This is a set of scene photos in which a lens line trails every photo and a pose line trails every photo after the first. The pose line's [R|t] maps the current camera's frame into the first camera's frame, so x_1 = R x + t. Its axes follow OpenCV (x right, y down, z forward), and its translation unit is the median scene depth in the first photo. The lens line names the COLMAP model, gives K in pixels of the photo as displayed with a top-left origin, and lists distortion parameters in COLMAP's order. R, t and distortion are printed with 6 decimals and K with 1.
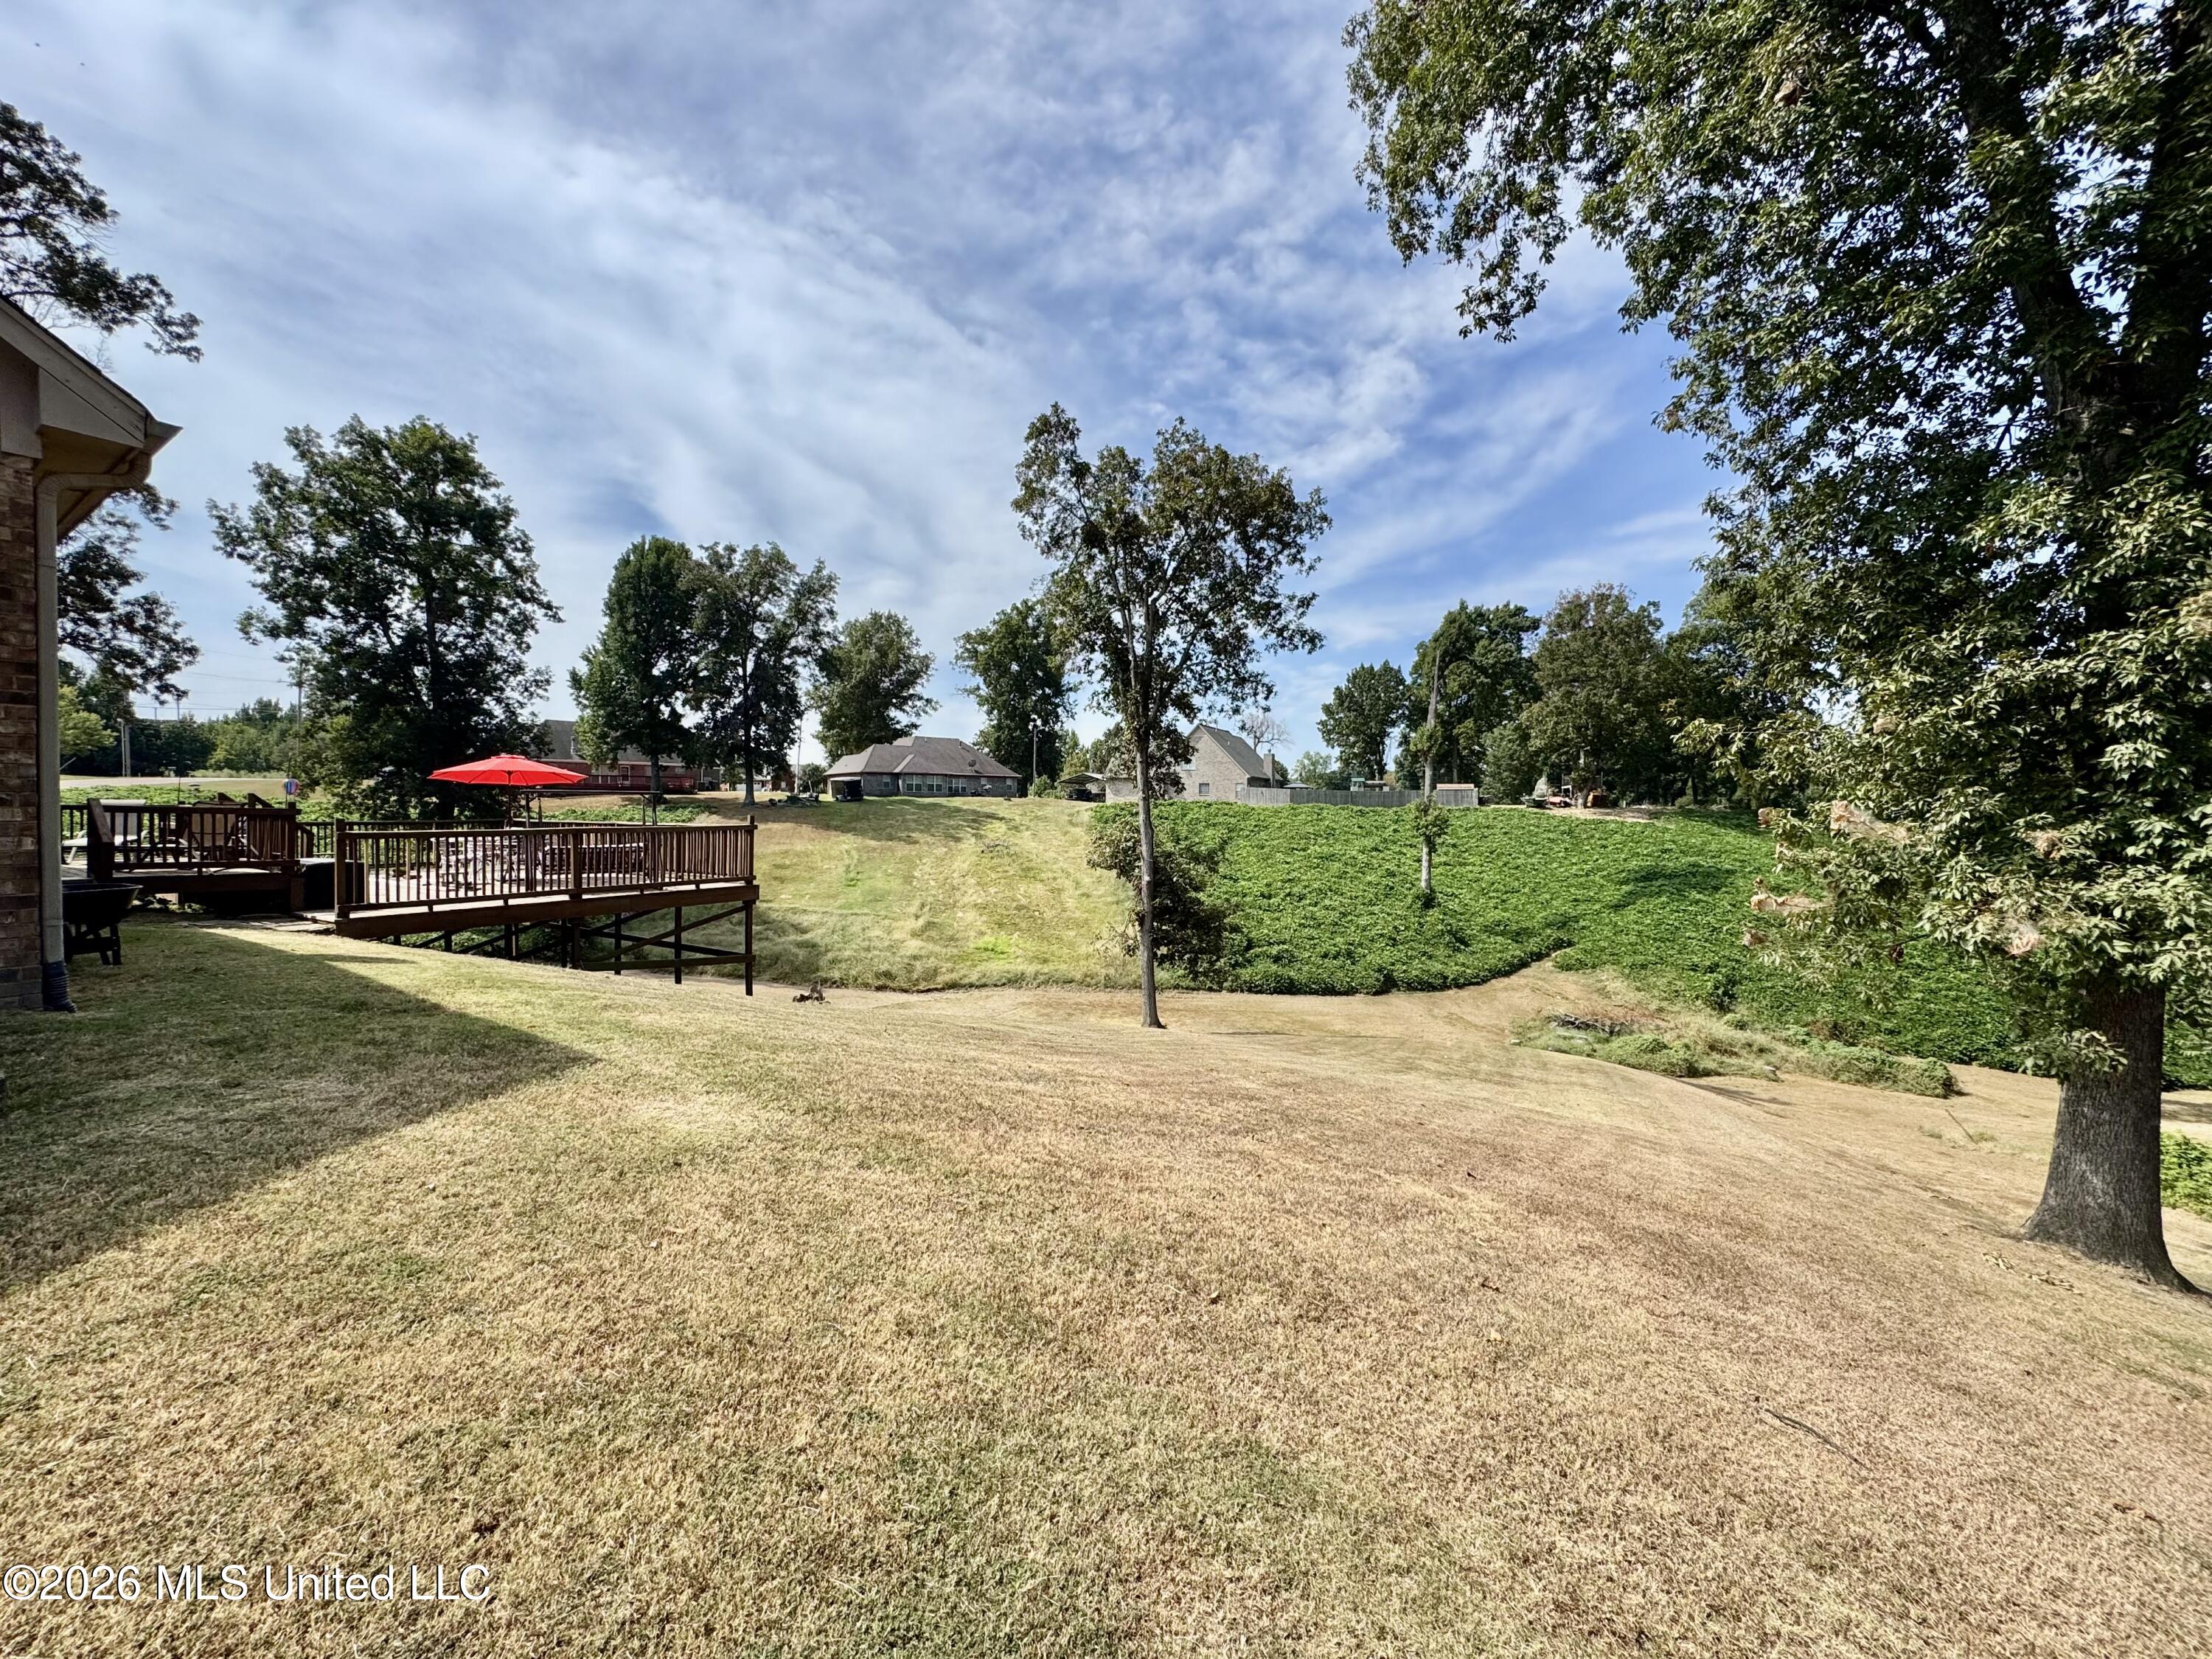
lens RADIAL K [[883.4, 0, 1094.5], [0, 883.4, 829.6], [0, 0, 1]] dist [0.002091, -0.000051]
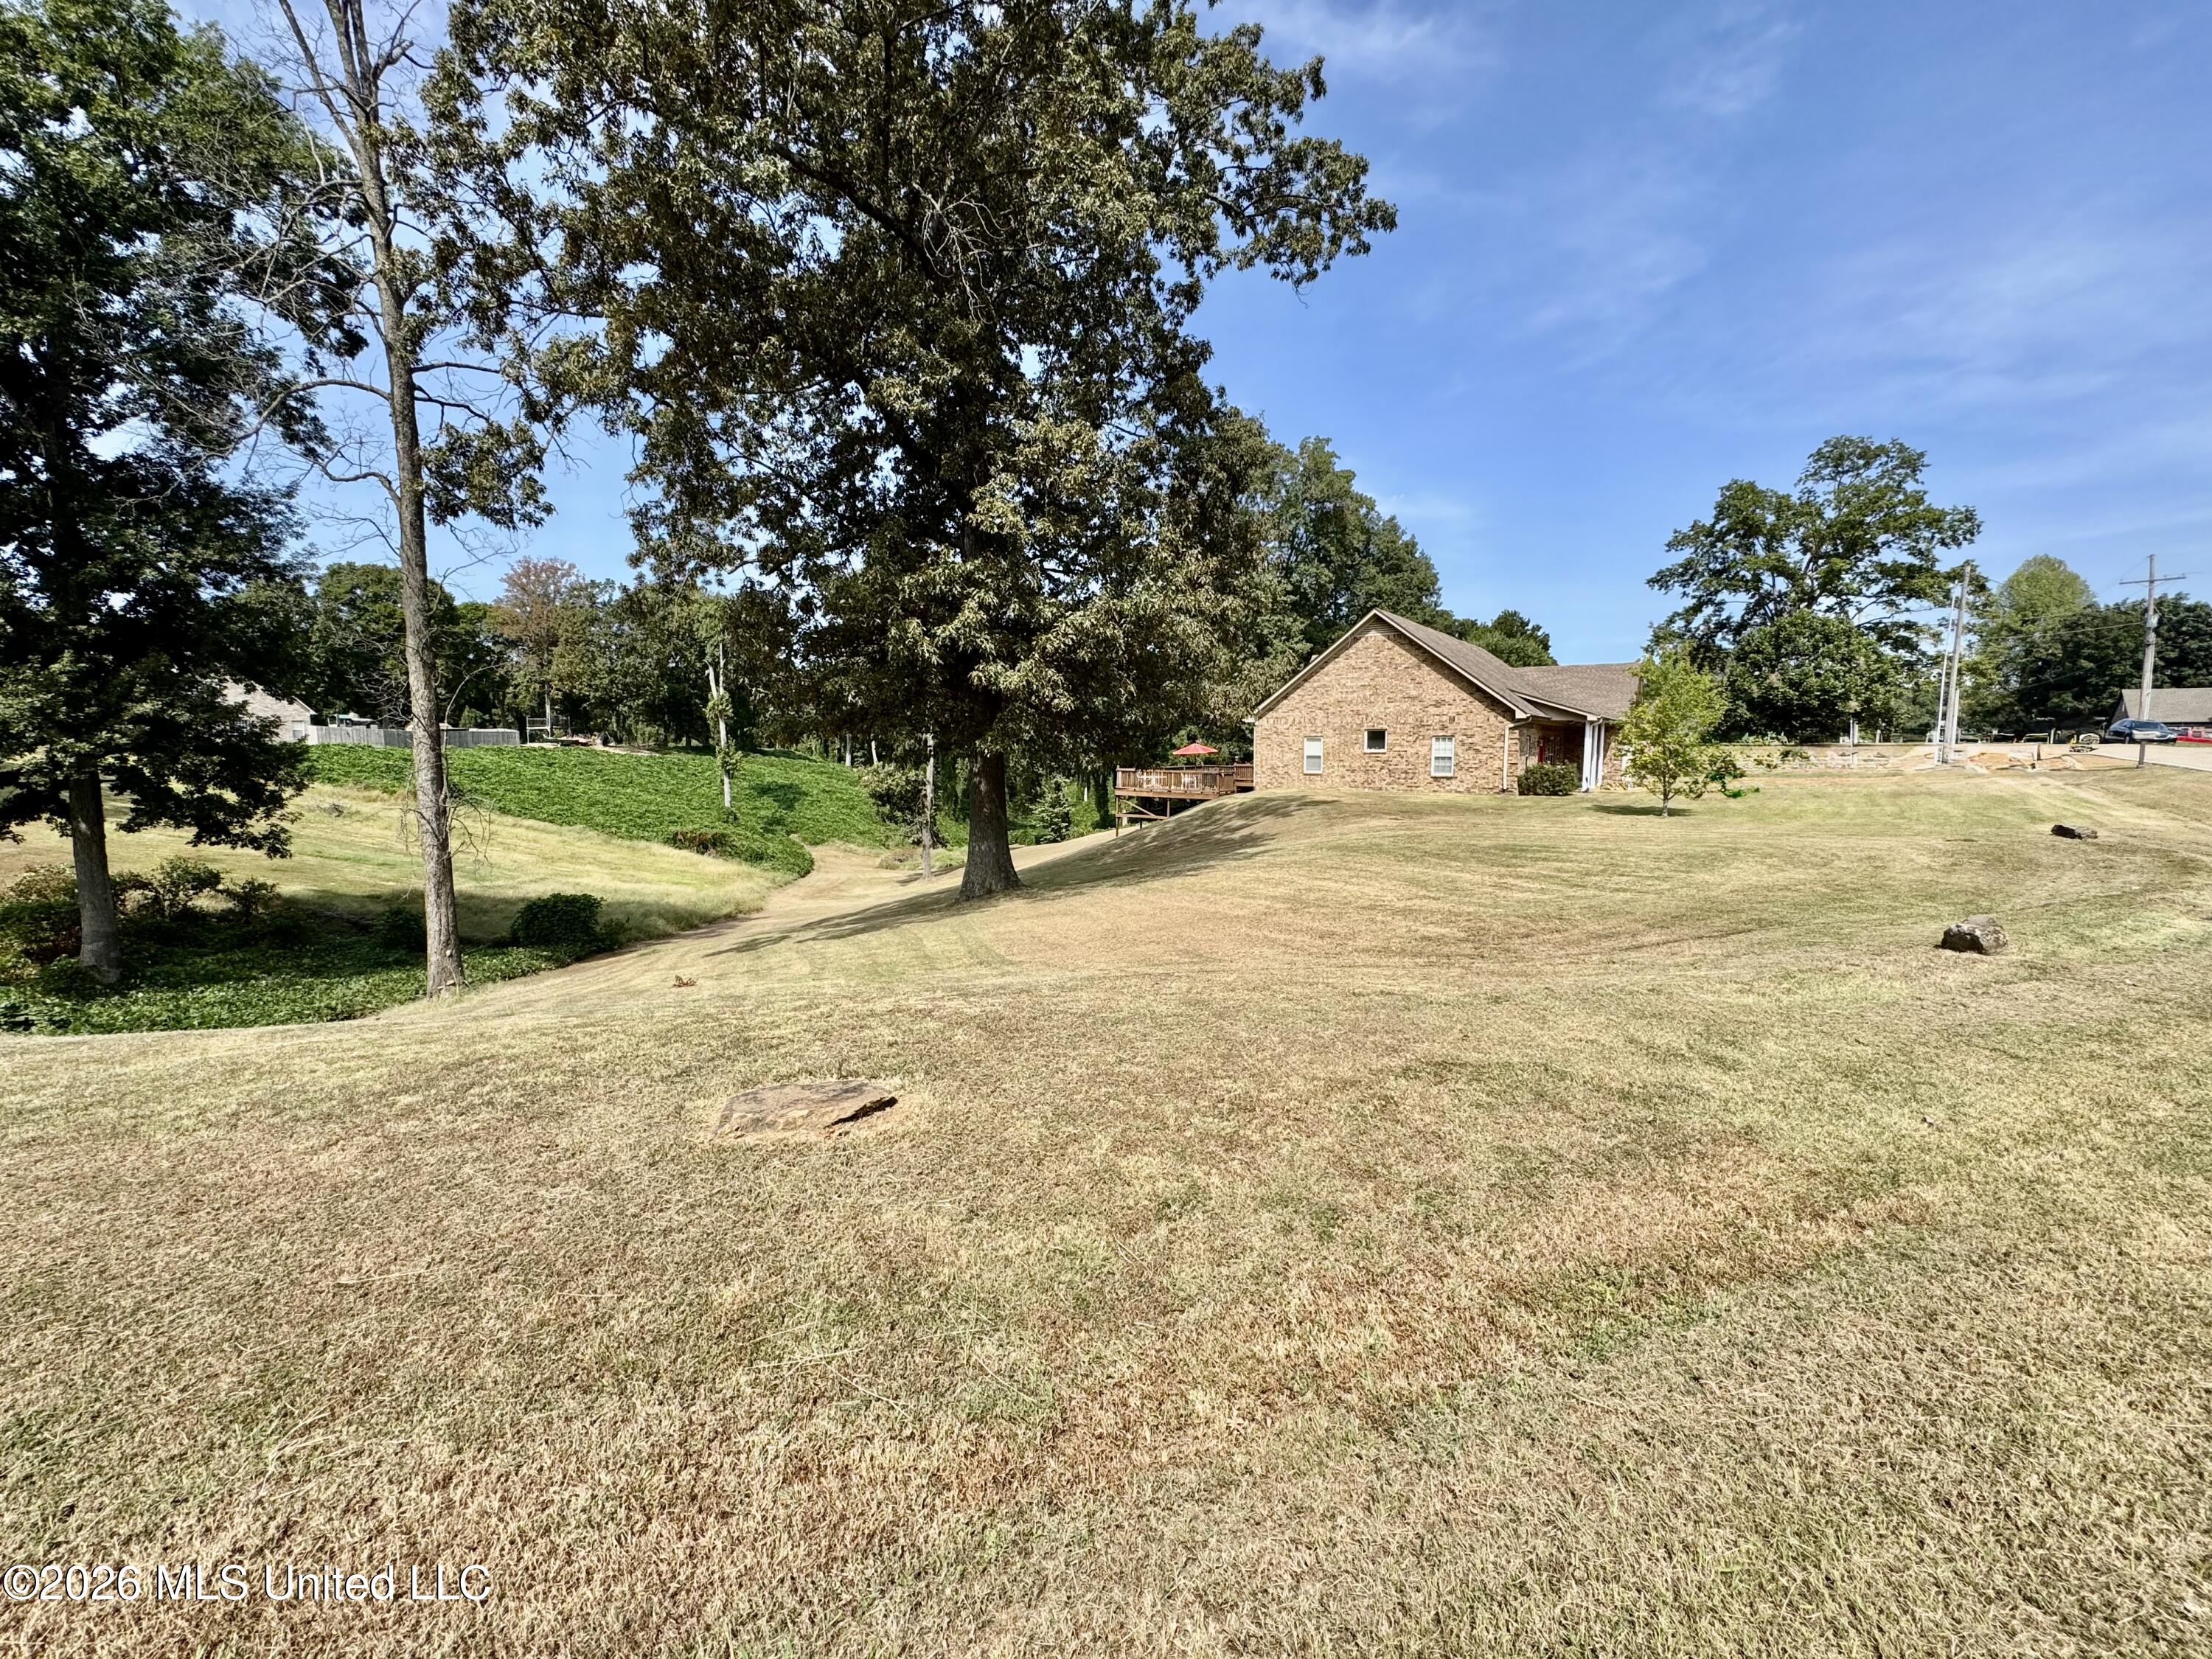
lens RADIAL K [[881.0, 0, 1102.0], [0, 881.0, 827.5], [0, 0, 1]] dist [-0.003600, 0.000453]
pose [[0.022780, -0.104512, 0.994263, -0.940248], [0.021825, 0.994336, 0.104019, -0.032399], [-0.999502, 0.019330, 0.024932, 0.329078]]
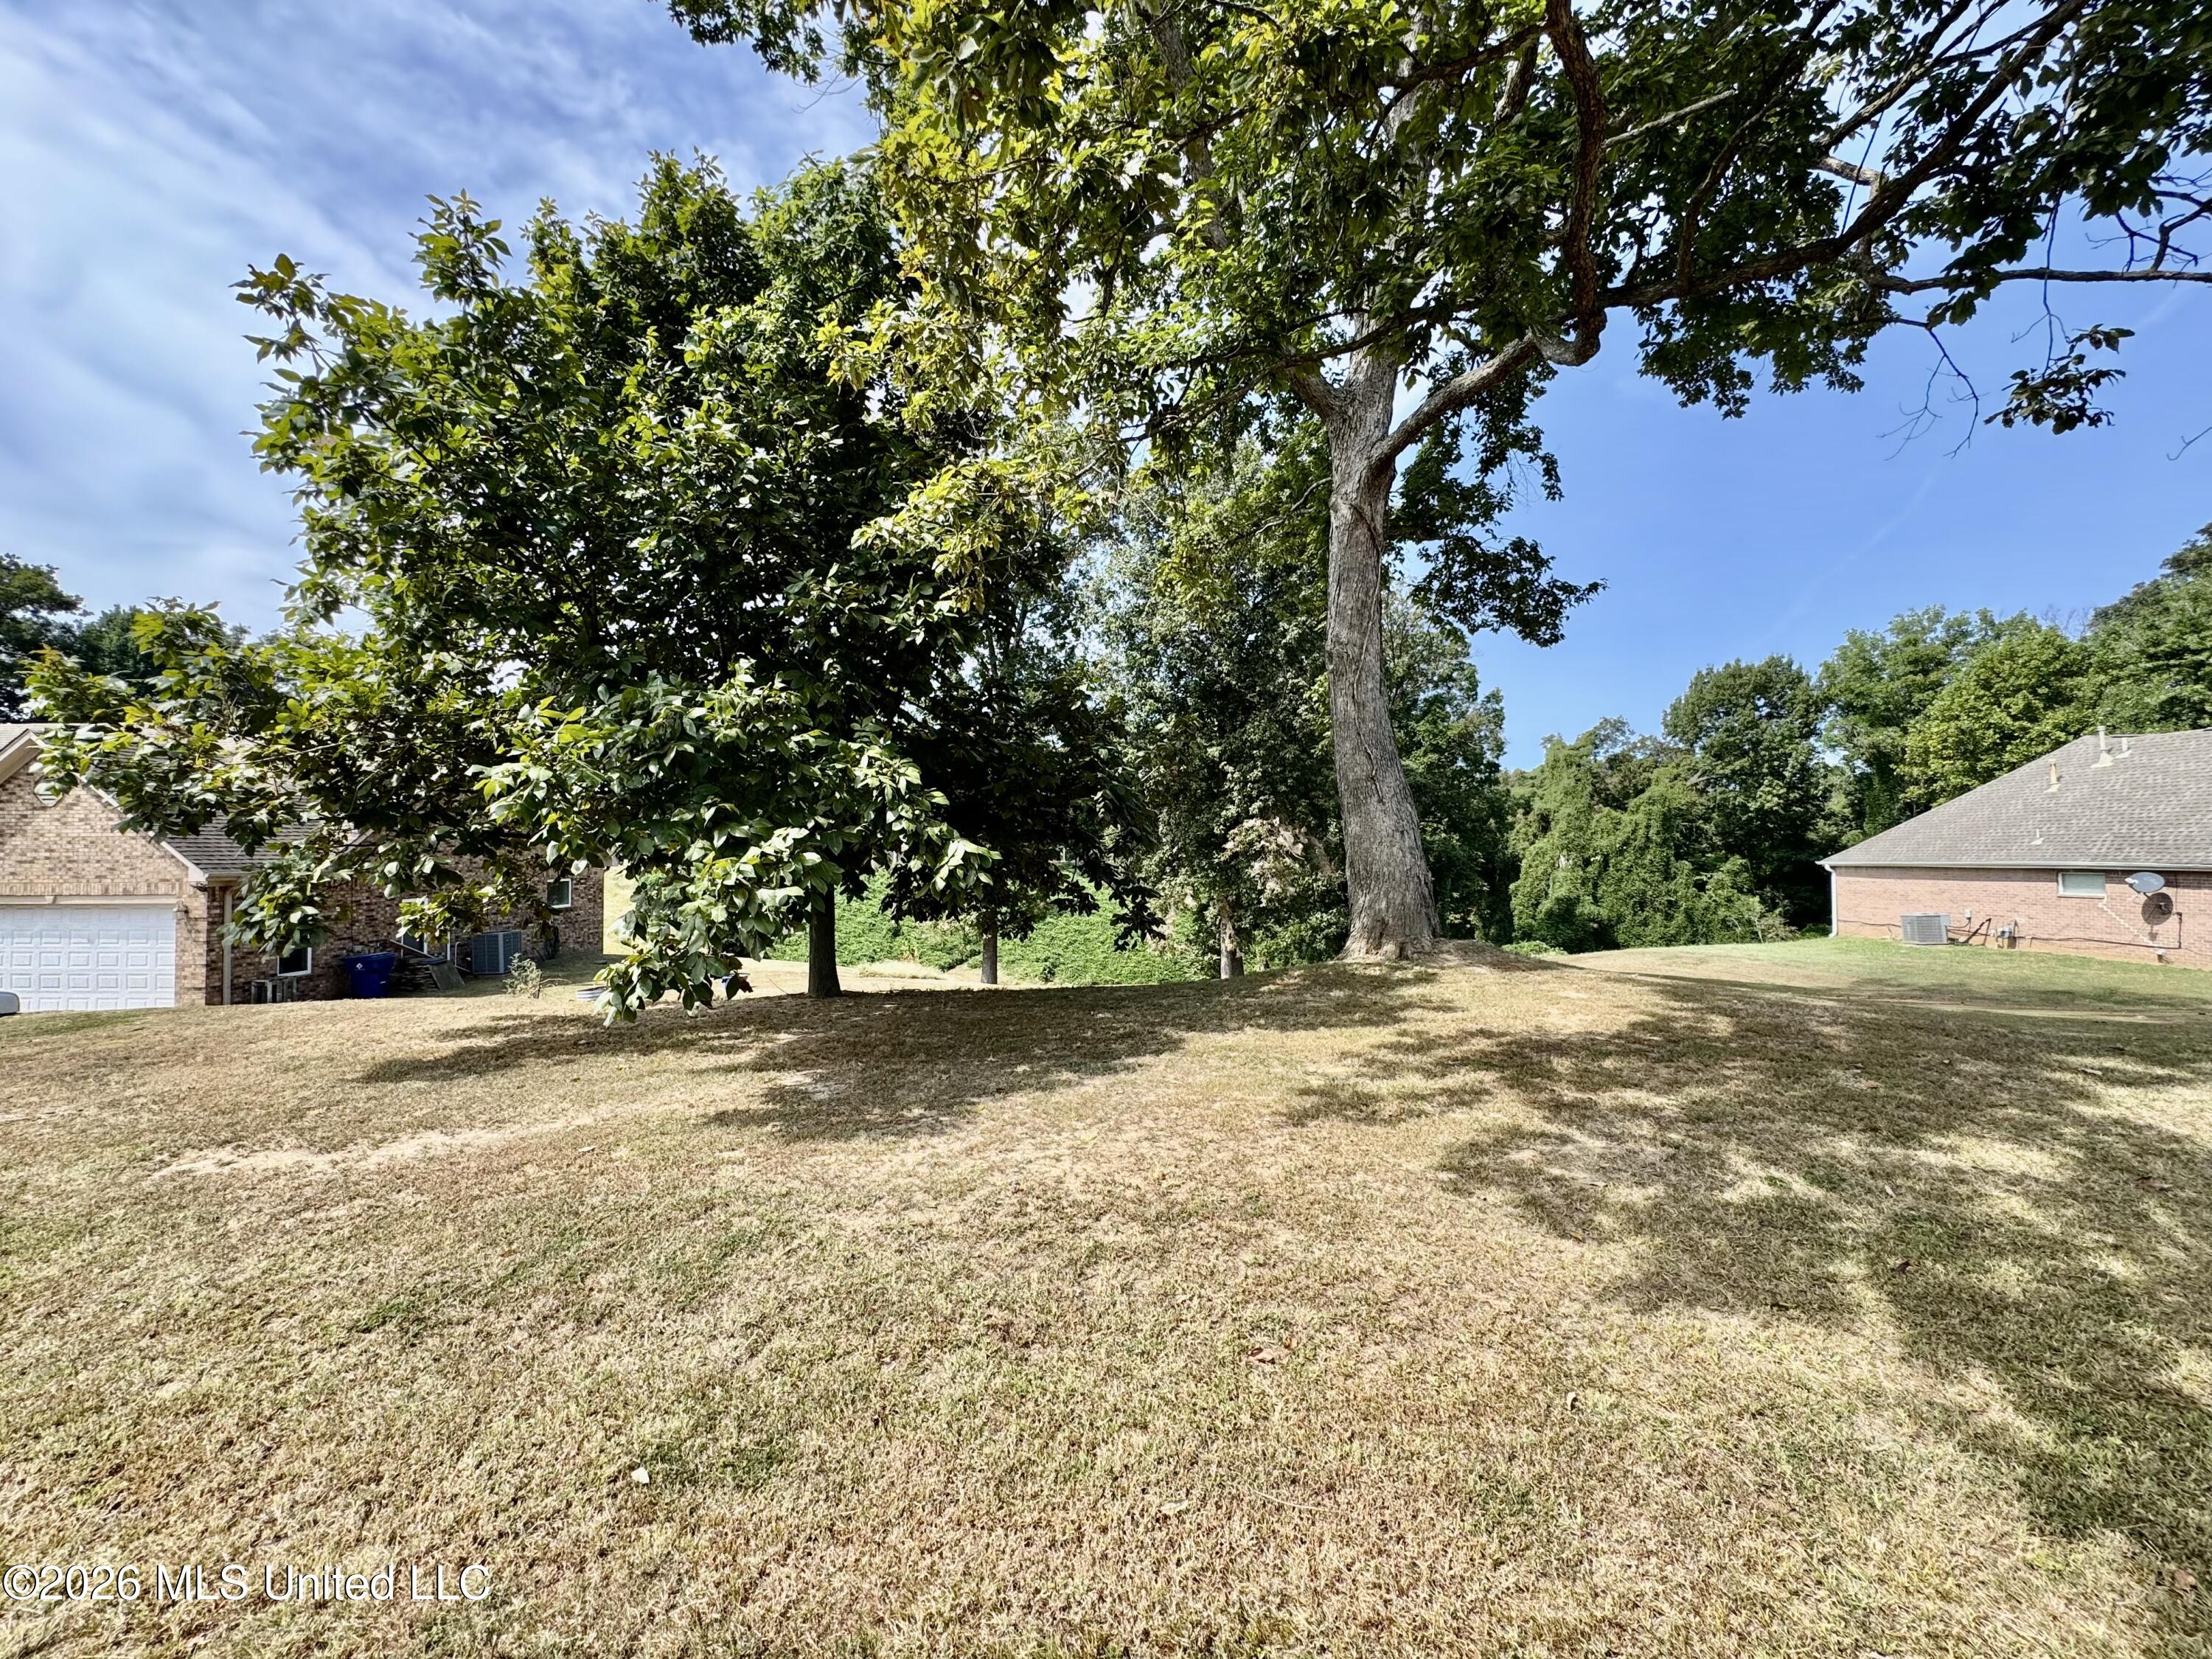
lens RADIAL K [[888.1, 0, 1100.8], [0, 888.1, 826.5], [0, 0, 1]] dist [-0.002088, -0.000160]
pose [[0.856569, 0.000547, 0.516033, -0.107597], [0.024554, 0.998824, -0.041816, -0.028202], [-0.515449, 0.048489, 0.855548, -0.483400]]
